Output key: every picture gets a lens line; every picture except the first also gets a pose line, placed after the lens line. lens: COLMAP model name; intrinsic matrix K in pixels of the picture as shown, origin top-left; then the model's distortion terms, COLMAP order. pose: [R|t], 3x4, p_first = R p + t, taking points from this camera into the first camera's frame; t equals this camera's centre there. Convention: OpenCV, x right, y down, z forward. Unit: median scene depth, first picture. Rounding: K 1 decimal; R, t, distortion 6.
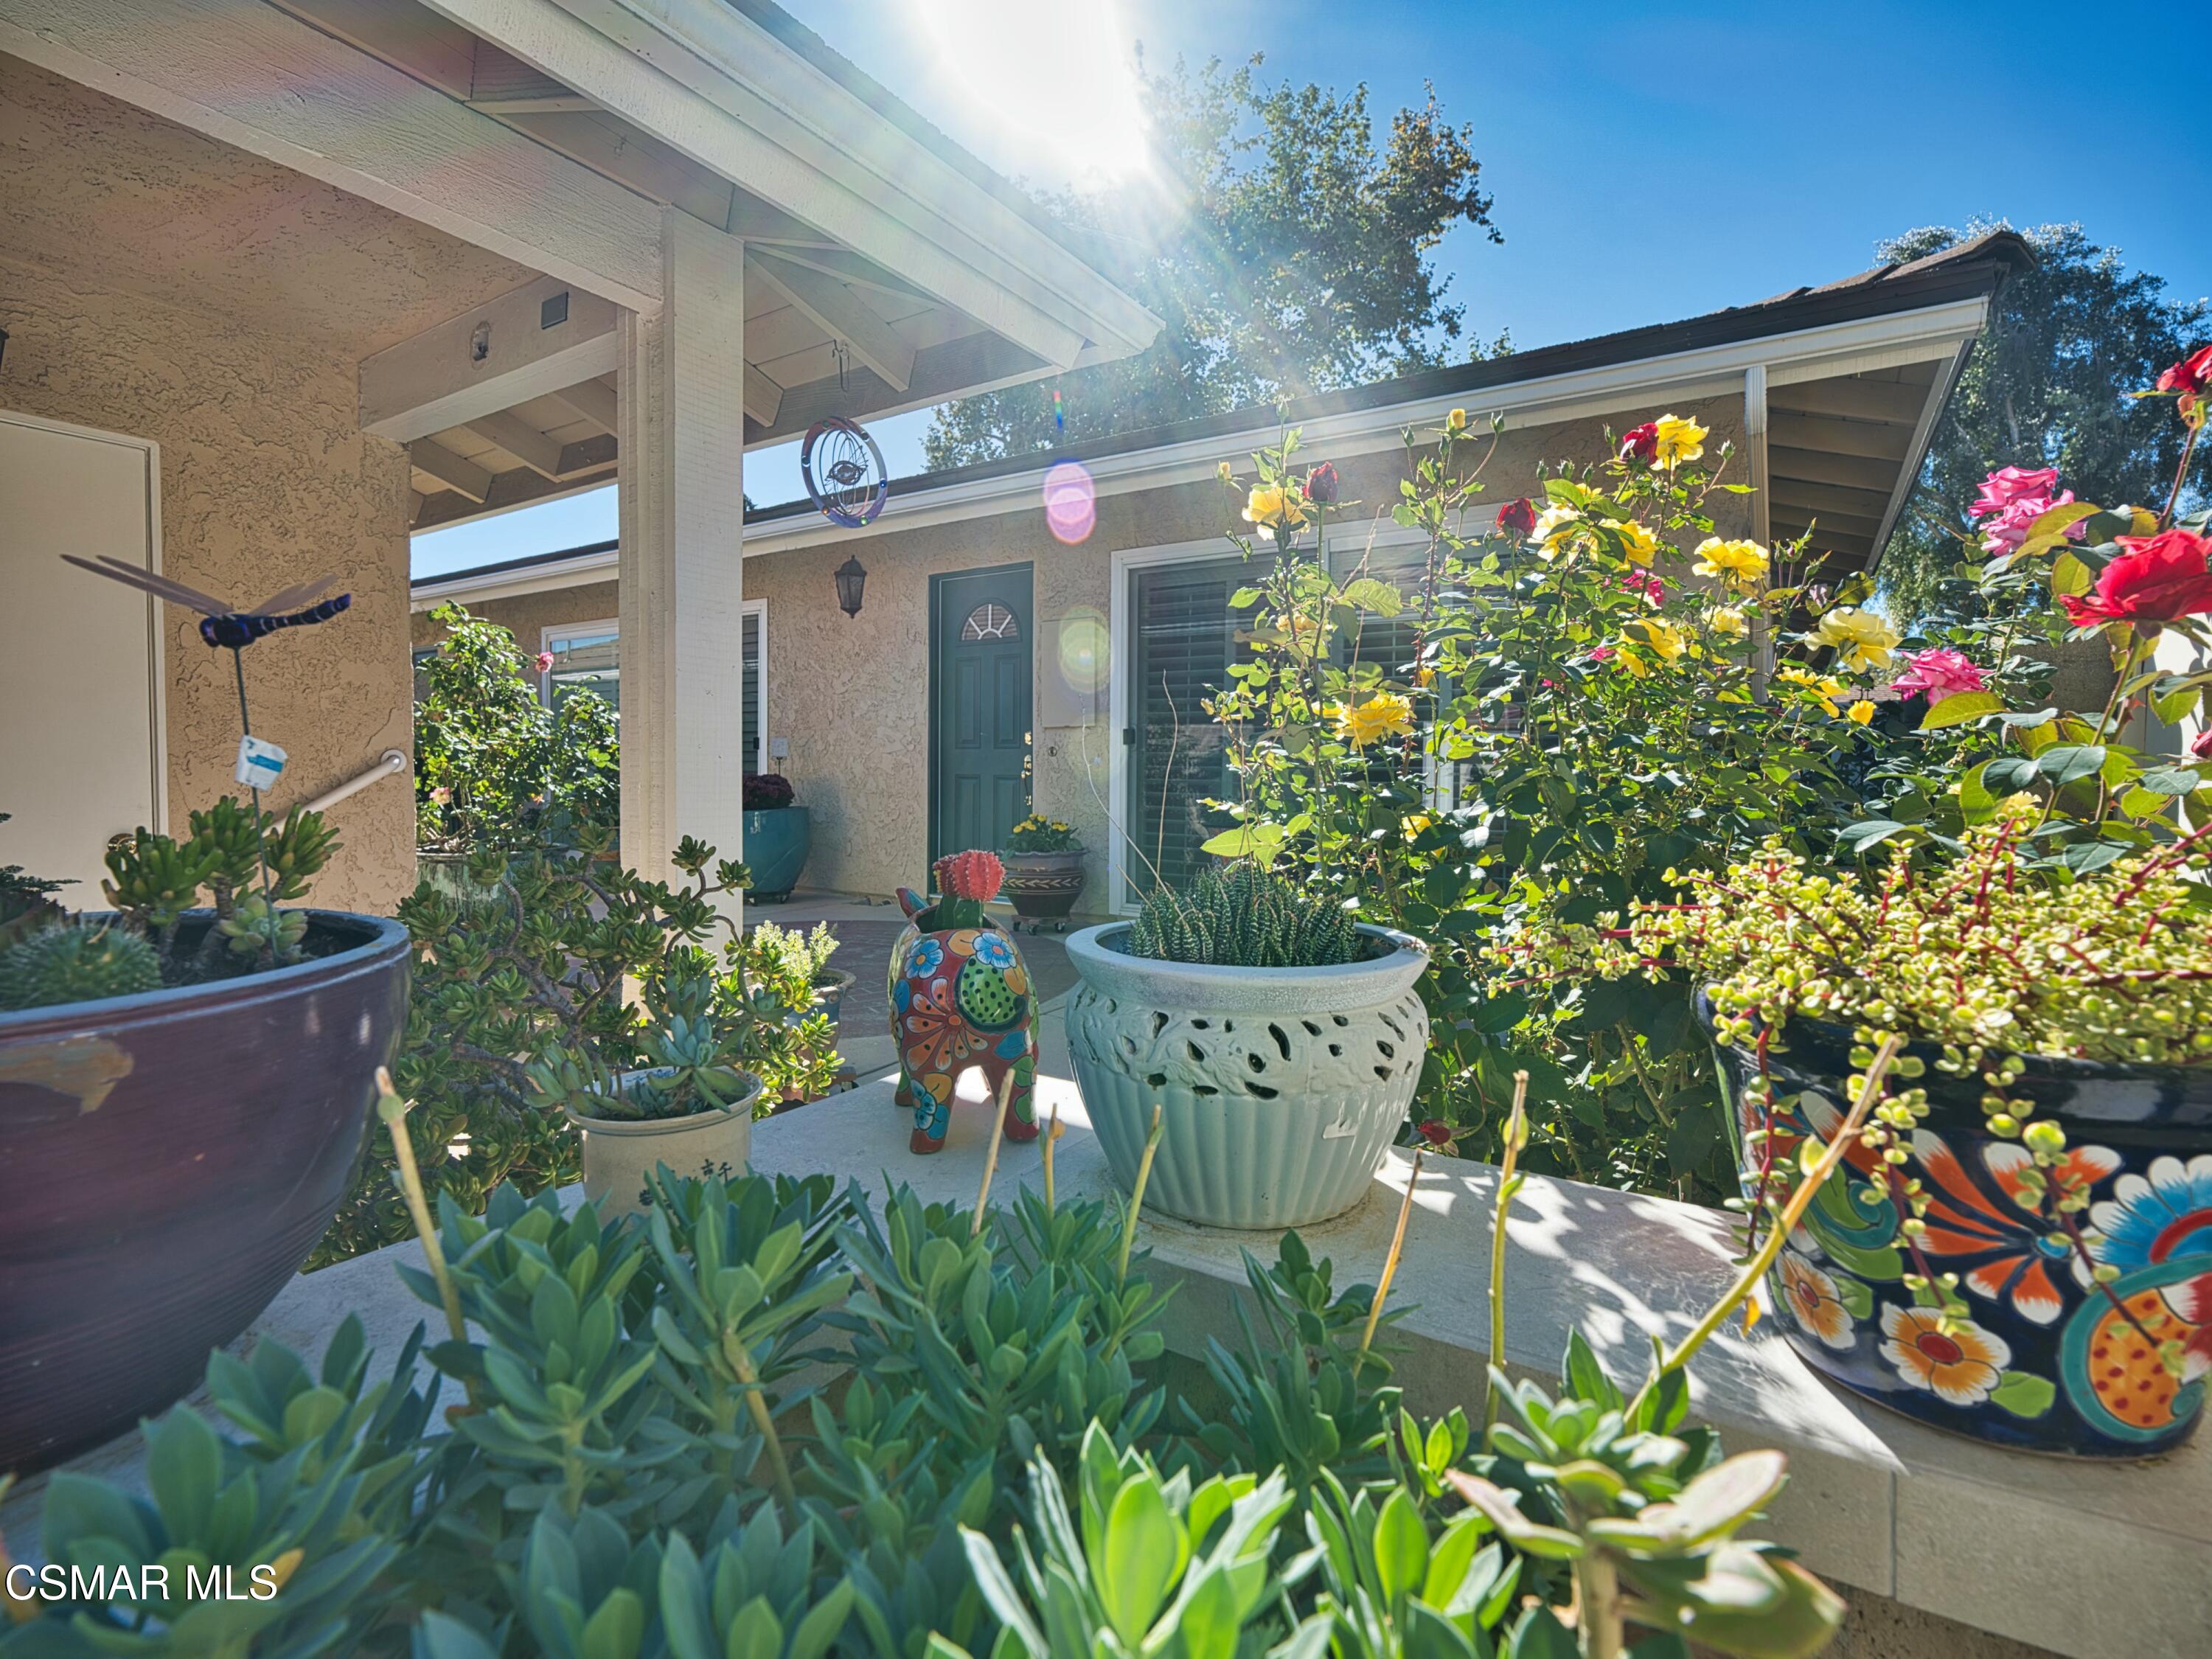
lens RADIAL K [[1053.4, 0, 1106.0], [0, 1053.4, 829.5], [0, 0, 1]] dist [0.000844, 0.000215]
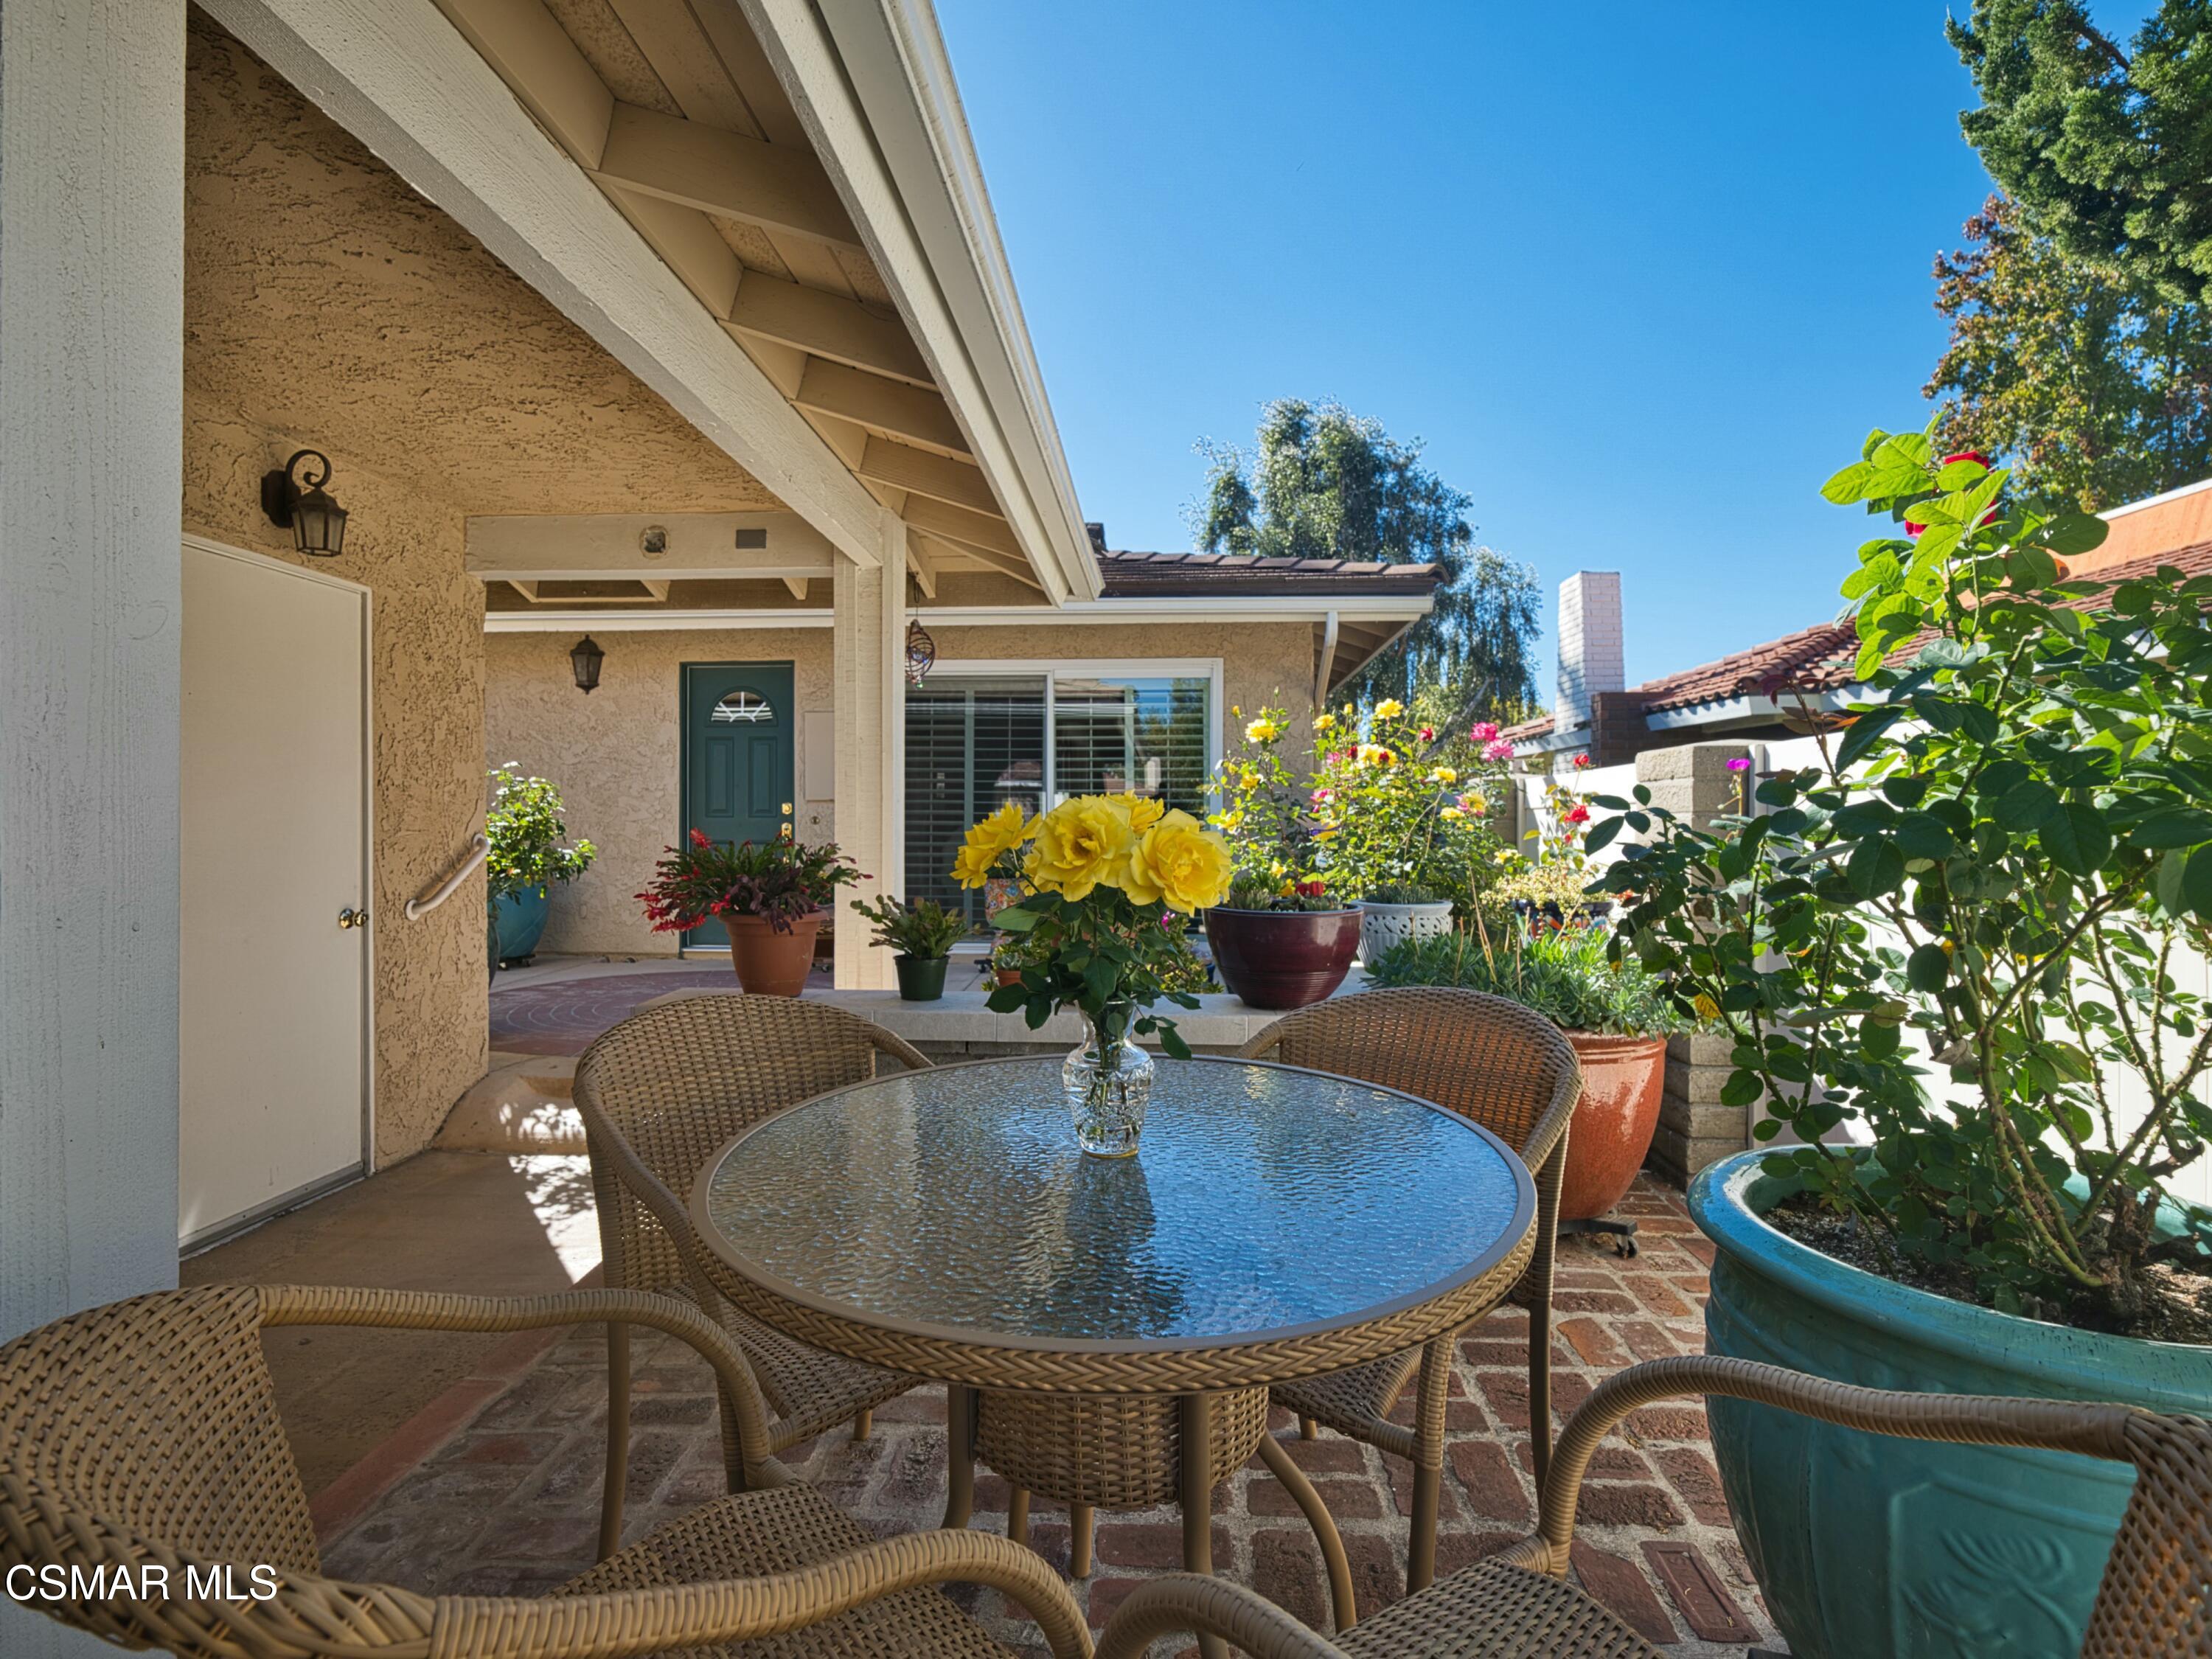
lens RADIAL K [[1096.9, 0, 1106.0], [0, 1096.9, 829.5], [0, 0, 1]] dist [0.003408, -0.007047]
pose [[0.864211, -0.011589, 0.502996, -0.380822], [0.033403, 0.998851, -0.034378, -0.009060], [-0.502019, 0.046511, 0.863605, -0.235450]]
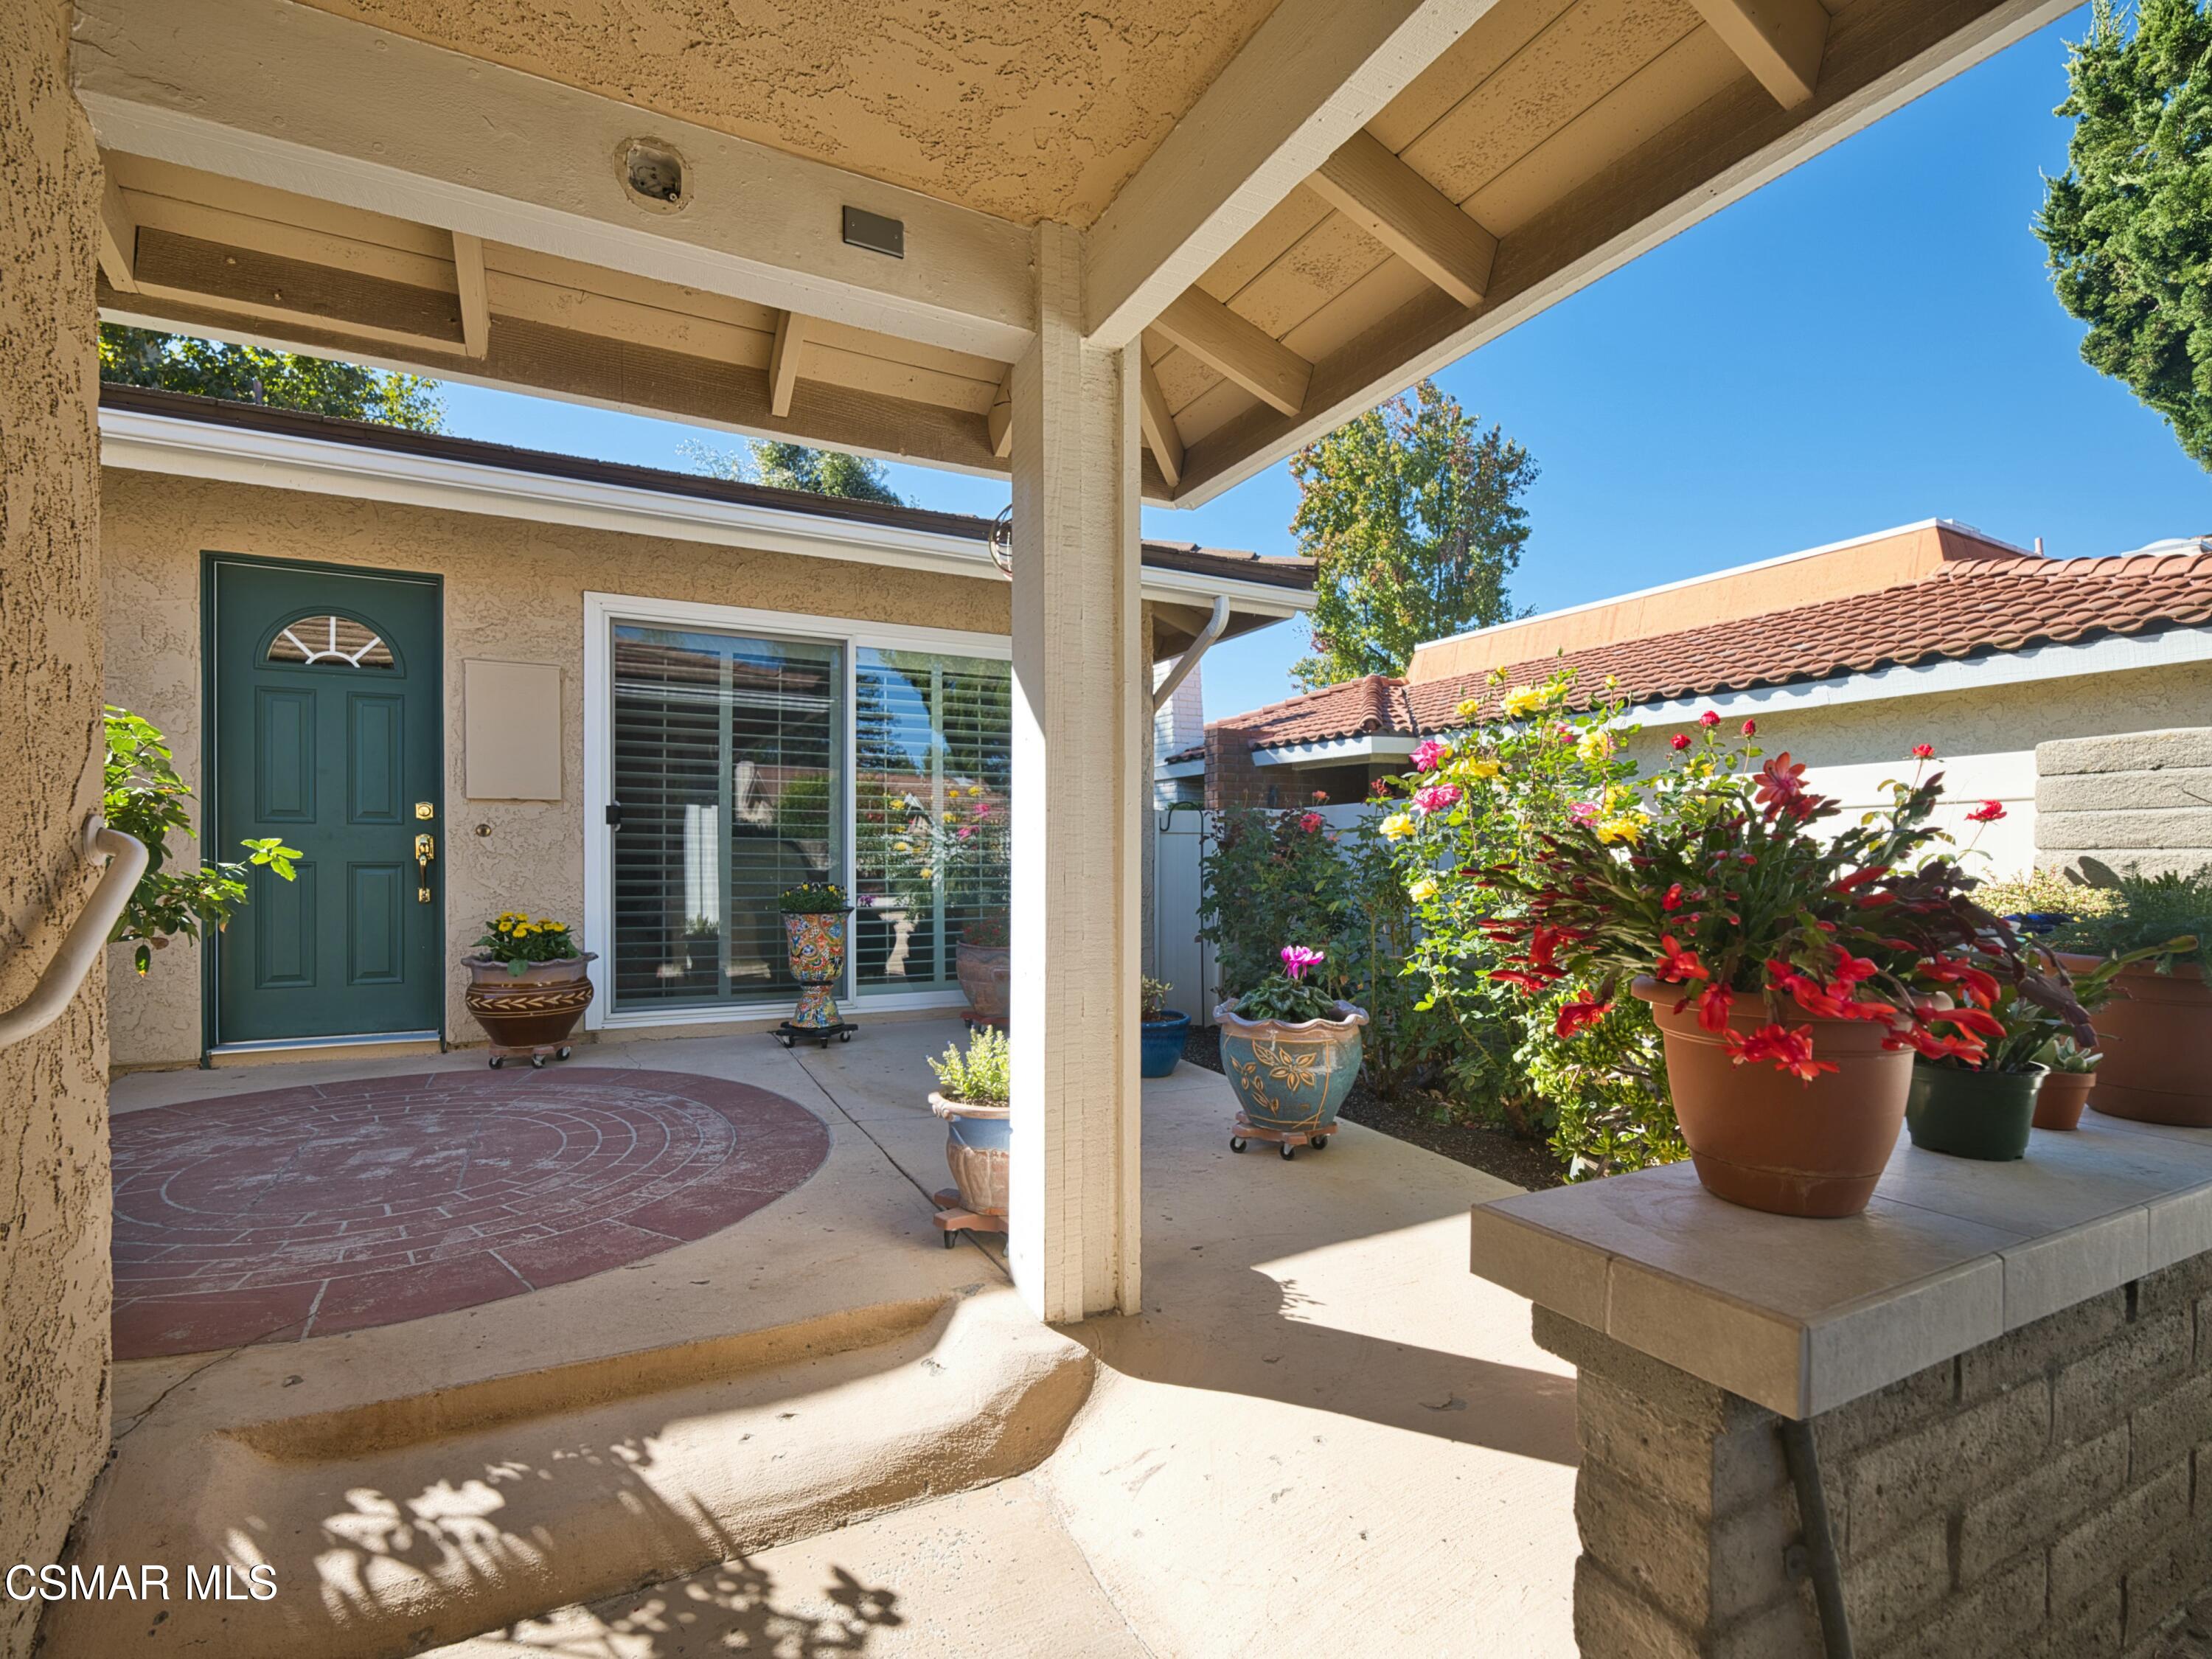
lens RADIAL K [[1027.5, 0, 1097.5], [0, 1027.5, 865.6], [0, 0, 1]] dist [0.000603, 0.000391]
pose [[0.486772, -0.014954, 0.873401, -0.470512], [0.048664, 0.998765, -0.010022, -0.018163], [-0.872172, 0.047382, 0.486899, 0.241123]]
